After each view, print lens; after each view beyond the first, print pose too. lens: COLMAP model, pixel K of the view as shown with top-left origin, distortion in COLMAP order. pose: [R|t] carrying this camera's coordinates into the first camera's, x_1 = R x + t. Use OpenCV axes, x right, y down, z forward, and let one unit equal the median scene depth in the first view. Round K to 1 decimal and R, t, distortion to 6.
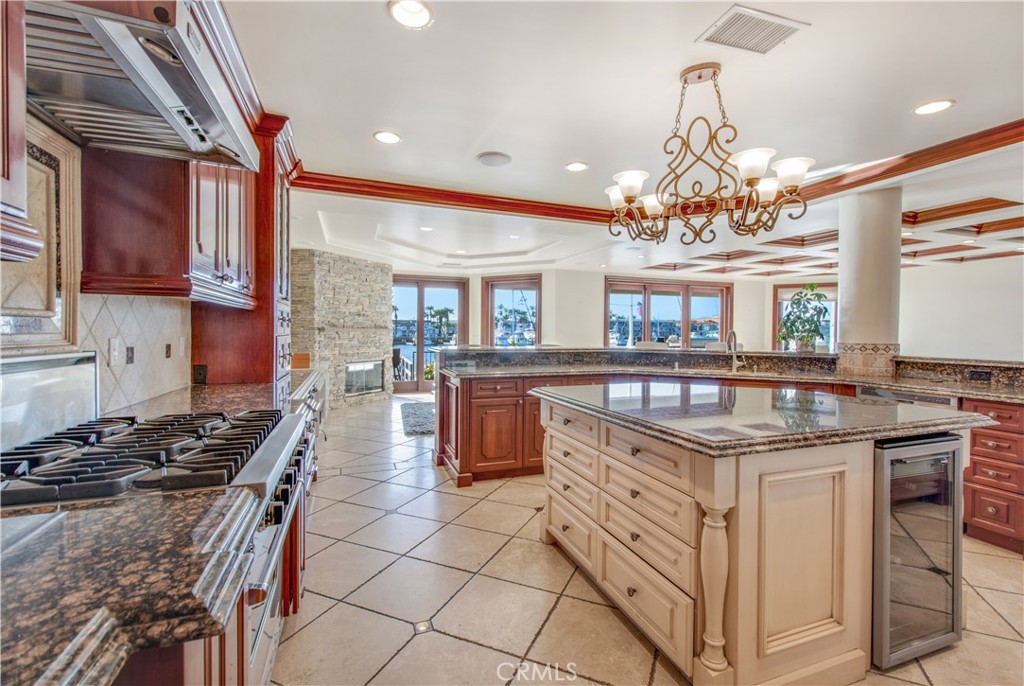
lens RADIAL K [[452.6, 0, 523.6], [0, 452.6, 337.3], [0, 0, 1]] dist [0.020536, -0.008169]
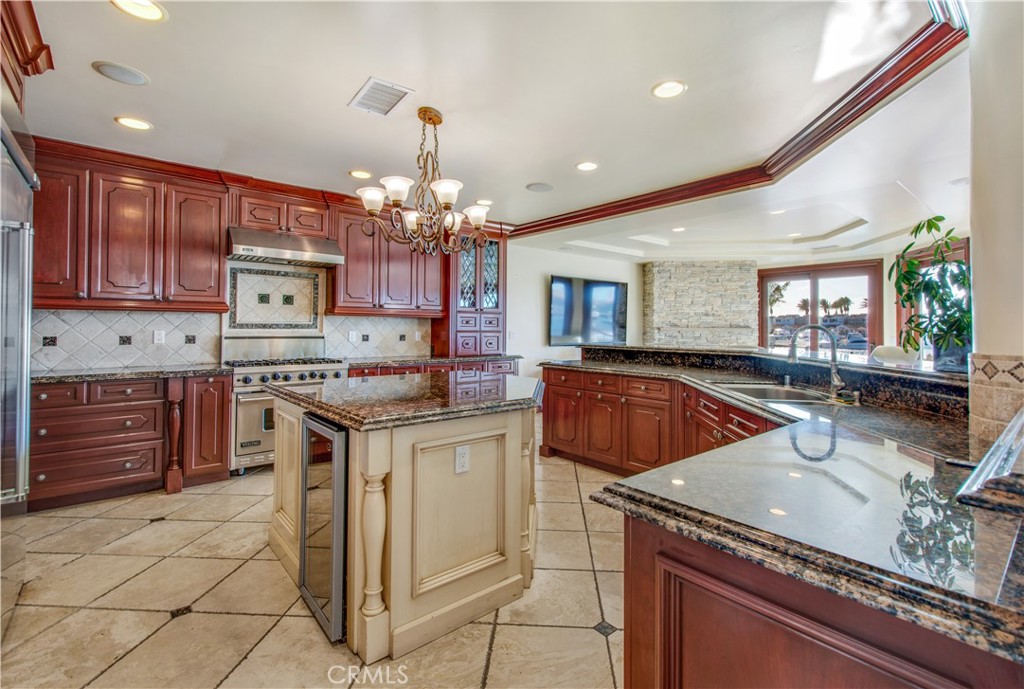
lens RADIAL K [[452.6, 0, 521.4], [0, 452.6, 322.0], [0, 0, 1]] dist [0.020536, -0.008169]
pose [[0.328650, -0.020467, -0.944230, 0.486552], [-0.015085, 0.999524, -0.026916, 0.001169], [0.944331, 0.023090, 0.328184, 0.262147]]
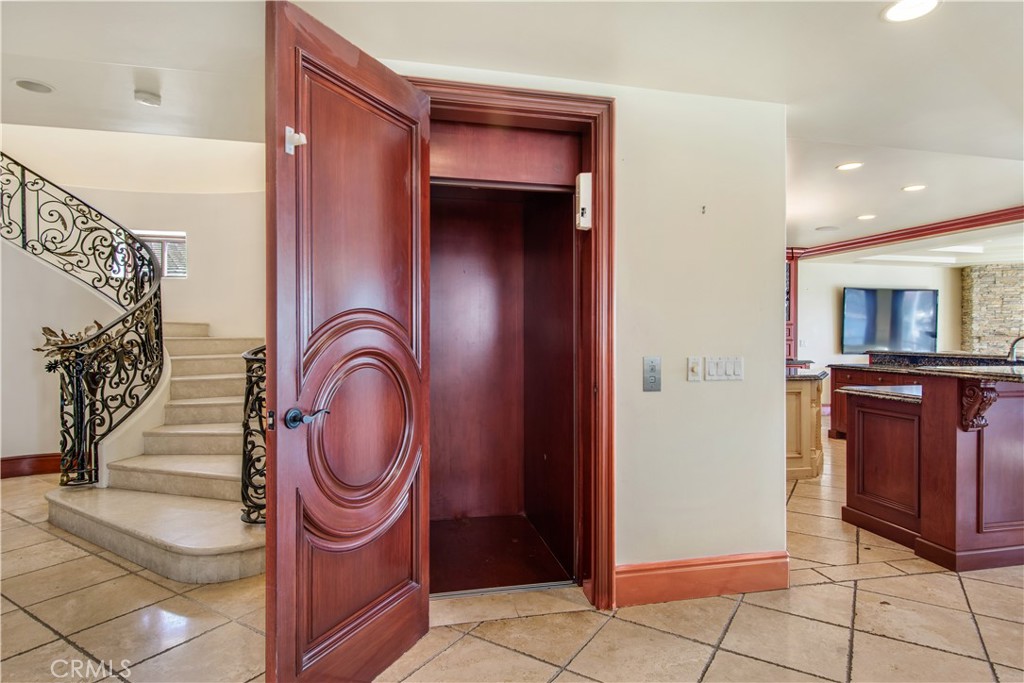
lens RADIAL K [[577.1, 0, 525.6], [0, 577.1, 331.5], [0, 0, 1]] dist [0.016028, -0.009342]
pose [[-0.130311, -0.017381, -0.991321, 0.968131], [-0.019688, 0.999695, -0.014940, 0.007836], [0.991278, 0.017570, -0.130613, 0.102530]]
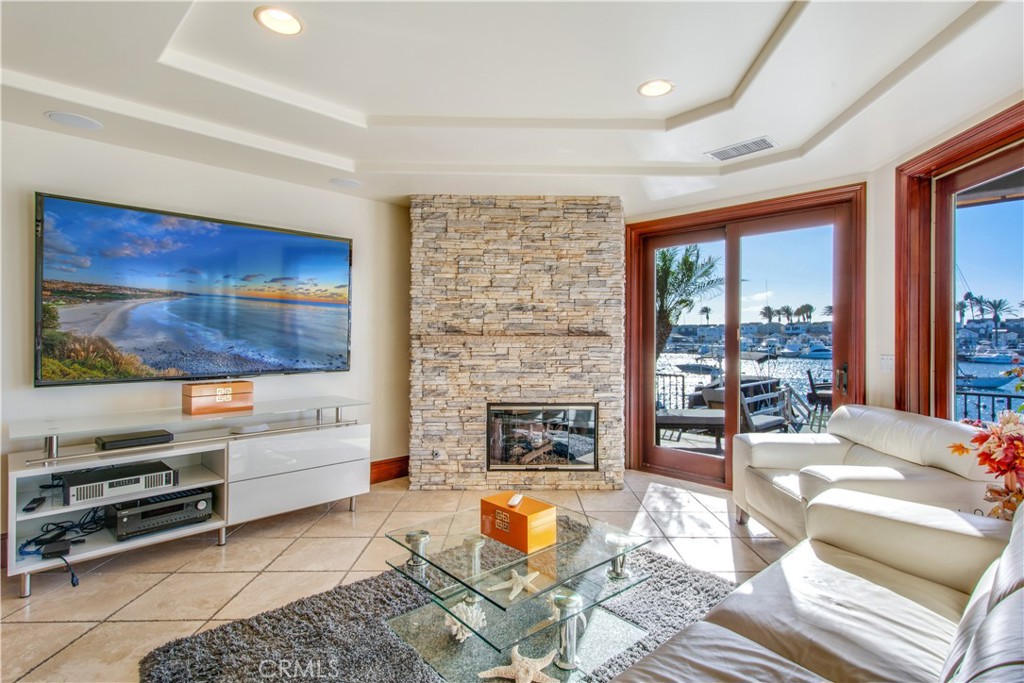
lens RADIAL K [[504.3, 0, 518.5], [0, 504.3, 332.4], [0, 0, 1]] dist [0.012069, -0.005290]
pose [[0.419026, -0.016246, -0.907829, 0.139290], [-0.012849, 0.999634, -0.023820, -0.010714], [0.907883, 0.021646, 0.418664, 0.779435]]
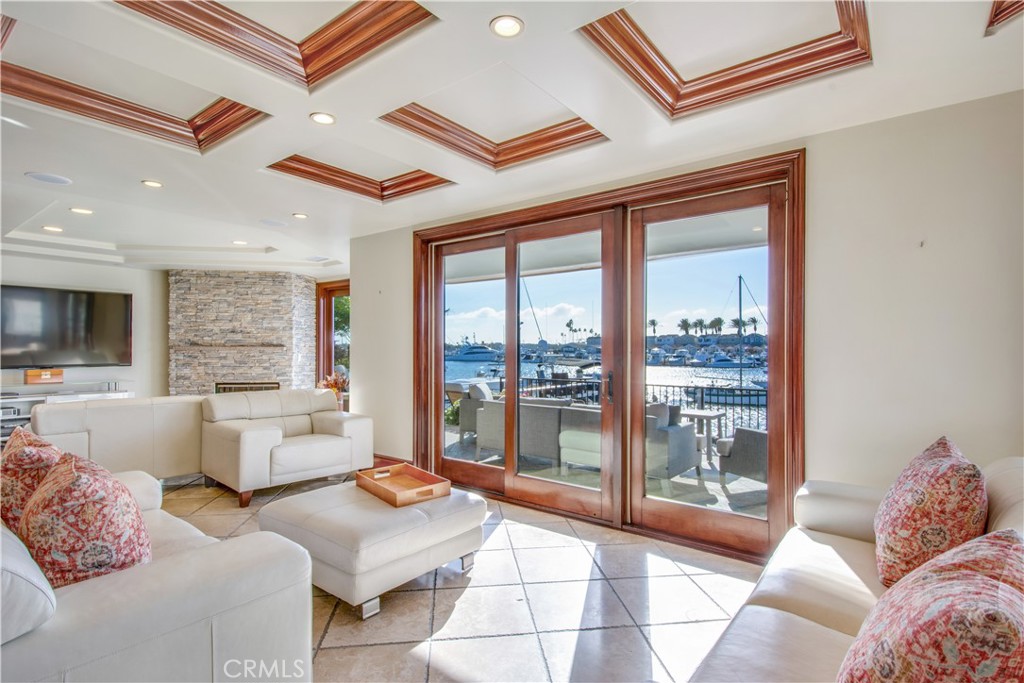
lens RADIAL K [[504.3, 0, 518.9], [0, 504.3, 351.3], [0, 0, 1]] dist [0.012069, -0.005290]
pose [[0.529613, -0.003840, -0.848230, 0.826087], [-0.009401, 0.999902, -0.010397, -0.005037], [0.848187, 0.013480, 0.529525, 0.962620]]
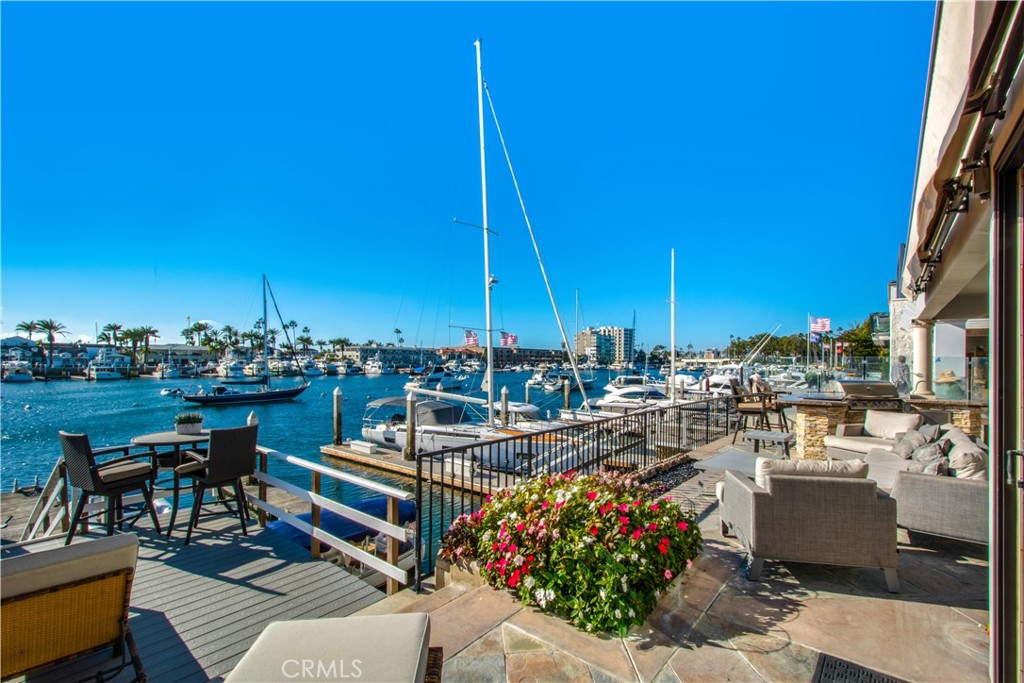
lens RADIAL K [[452.6, 0, 526.7], [0, 452.6, 361.6], [0, 0, 1]] dist [0.020536, -0.008169]
pose [[0.859402, -0.004048, 0.511284, -0.543153], [0.007989, 0.999953, -0.005512, -0.041793], [-0.511238, 0.008822, 0.859394, 1.201397]]
